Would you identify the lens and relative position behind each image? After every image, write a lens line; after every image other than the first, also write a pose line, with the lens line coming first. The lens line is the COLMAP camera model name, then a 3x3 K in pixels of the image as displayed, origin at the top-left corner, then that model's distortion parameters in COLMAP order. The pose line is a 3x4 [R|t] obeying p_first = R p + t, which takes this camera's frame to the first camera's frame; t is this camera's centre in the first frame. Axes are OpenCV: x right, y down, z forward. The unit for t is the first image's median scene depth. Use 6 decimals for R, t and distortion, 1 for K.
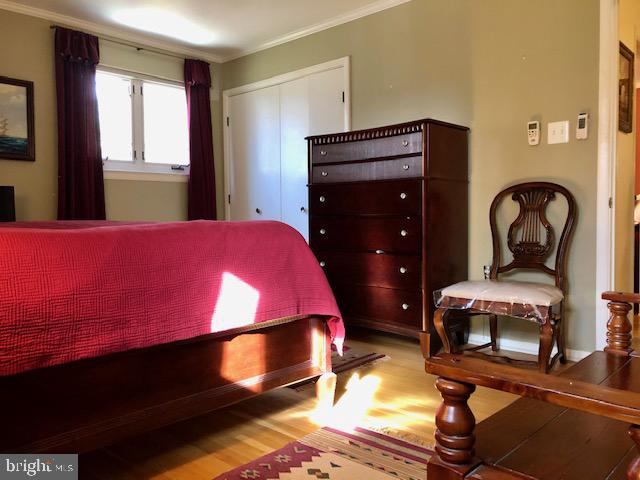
lens RADIAL K [[521.3, 0, 321.5], [0, 521.3, 236.9], [0, 0, 1]] dist [0.004191, -0.006200]
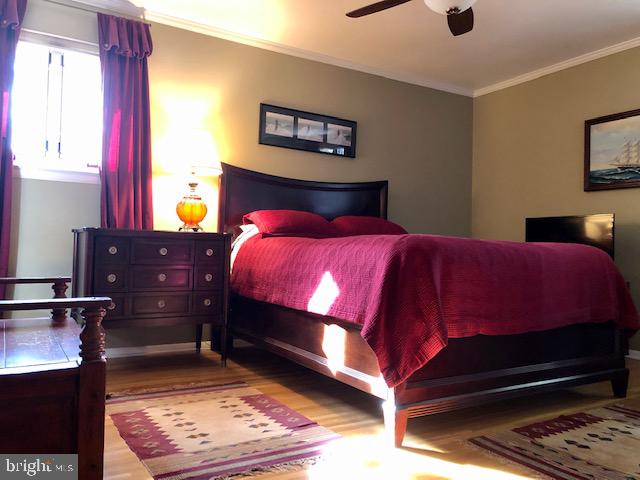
lens RADIAL K [[521.3, 0, 321.5], [0, 521.3, 236.9], [0, 0, 1]] dist [0.004191, -0.006200]
pose [[-0.264025, -0.025371, -0.964182, 1.125062], [-0.064898, 0.997856, -0.008486, -0.008704], [0.962330, 0.060333, -0.265105, 1.363977]]
